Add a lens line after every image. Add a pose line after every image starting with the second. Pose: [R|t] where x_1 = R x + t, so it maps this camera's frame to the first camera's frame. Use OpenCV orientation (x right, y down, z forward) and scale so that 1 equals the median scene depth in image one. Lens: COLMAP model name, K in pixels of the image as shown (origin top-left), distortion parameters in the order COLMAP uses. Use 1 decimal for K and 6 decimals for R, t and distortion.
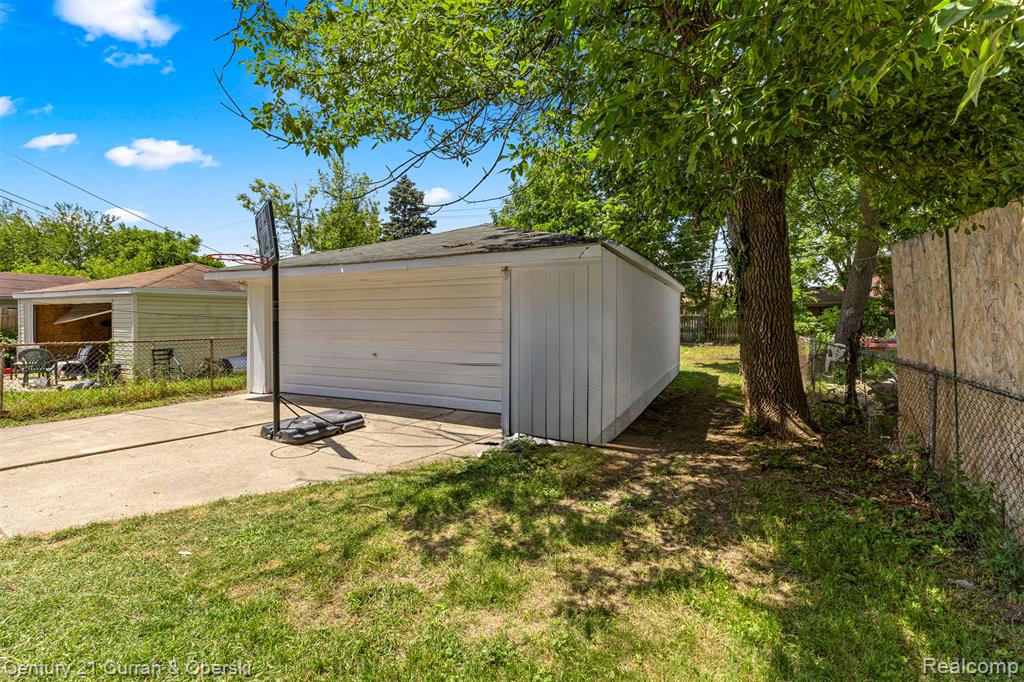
lens RADIAL K [[440.2, 0, 514.4], [0, 440.2, 332.6], [0, 0, 1]] dist [-0.001308, 0.001443]
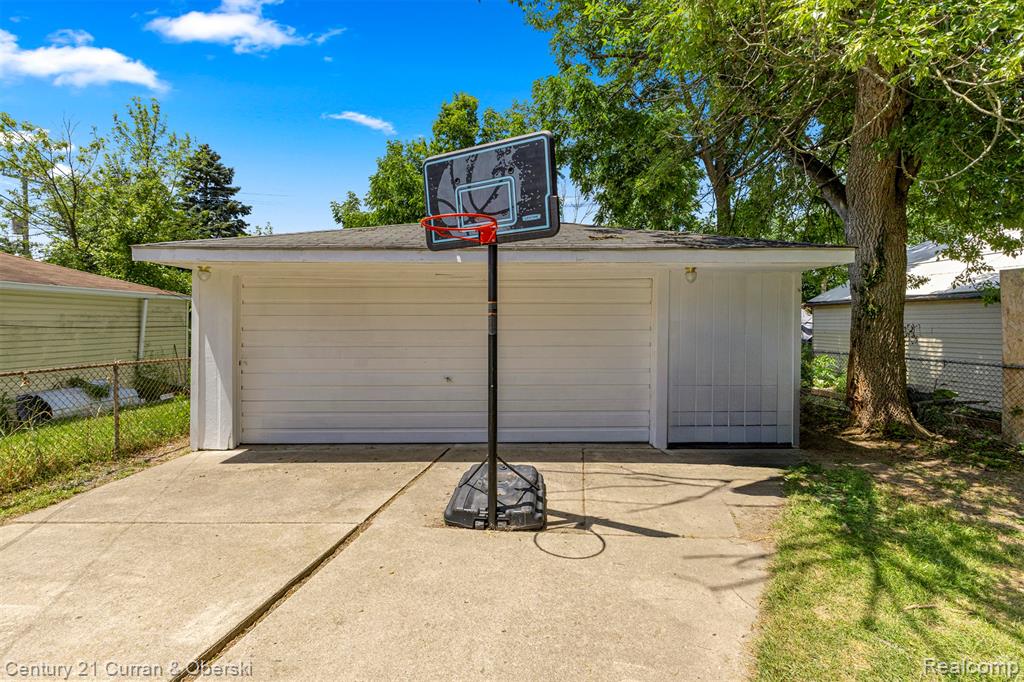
lens RADIAL K [[452.3, 0, 508.6], [0, 452.3, 331.0], [0, 0, 1]] dist [-0.010805, -0.000513]
pose [[0.904407, -0.001482, 0.426667, -0.543161], [0.011670, 0.999706, -0.021264, -0.011272], [-0.426510, 0.024210, 0.904159, 0.286592]]
